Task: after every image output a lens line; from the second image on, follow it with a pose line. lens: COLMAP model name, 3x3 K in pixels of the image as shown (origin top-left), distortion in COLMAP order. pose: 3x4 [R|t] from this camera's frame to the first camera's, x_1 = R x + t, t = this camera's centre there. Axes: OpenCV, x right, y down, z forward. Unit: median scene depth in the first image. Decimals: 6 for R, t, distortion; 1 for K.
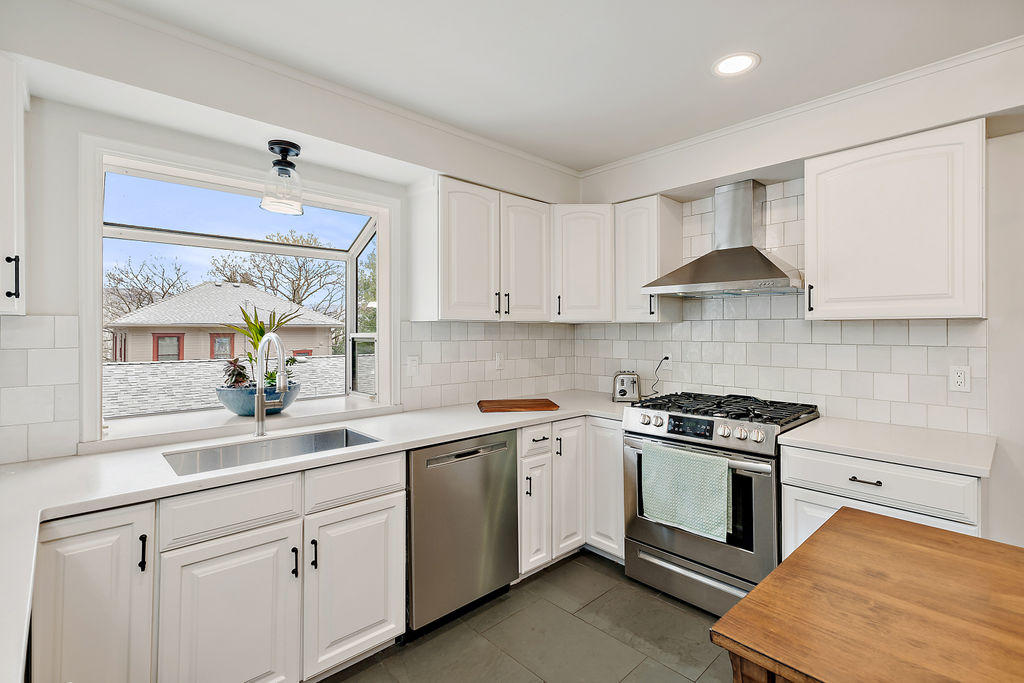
lens RADIAL K [[474.2, 0, 510.2], [0, 474.2, 329.4], [0, 0, 1]] dist [0.003599, 0.000008]
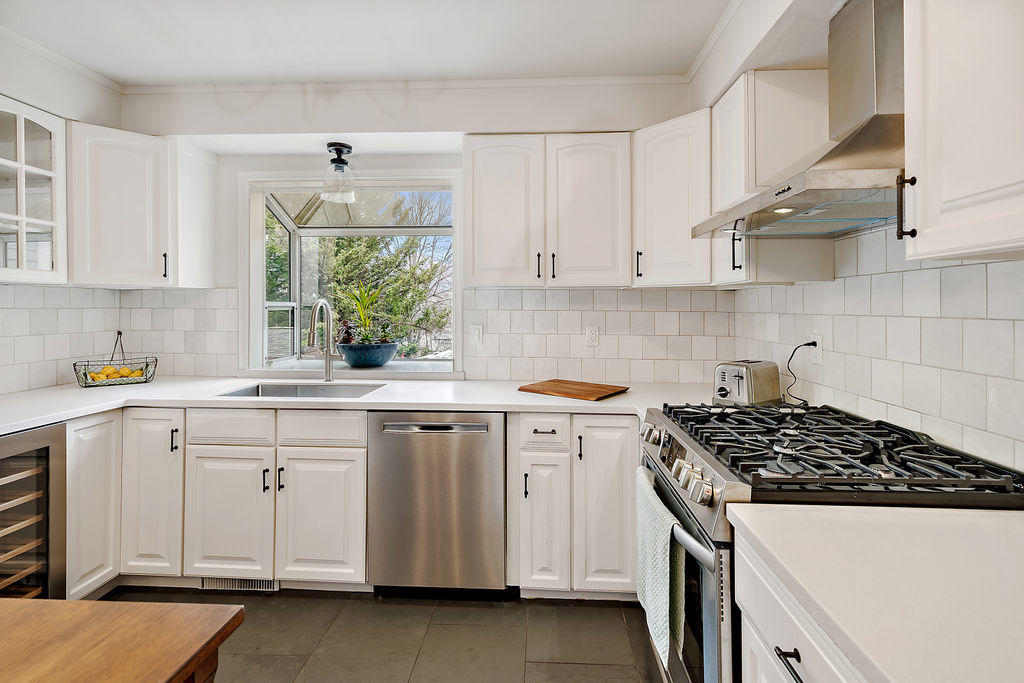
lens RADIAL K [[476.5, 0, 516.2], [0, 476.5, 305.5], [0, 0, 1]] dist [0.002061, -0.000094]
pose [[0.691873, 0.001960, -0.722016, 0.620149], [-0.002546, 0.999997, 0.000275, 0.017771], [0.722014, 0.001648, 0.691876, 0.410535]]
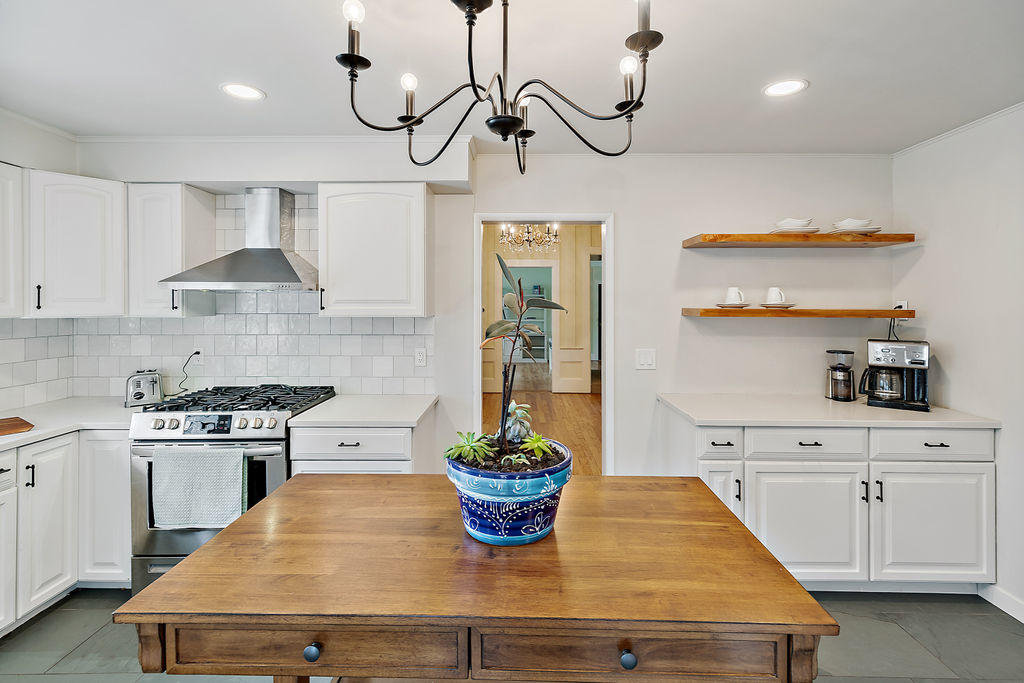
lens RADIAL K [[488.5, 0, 518.0], [0, 488.5, 303.3], [0, 0, 1]] dist [0.009211, -0.001080]
pose [[0.684434, 0.001150, 0.729074, 0.061524], [-0.002137, 0.999998, 0.000428, -0.051686], [-0.729072, -0.001851, 0.684435, -0.188435]]
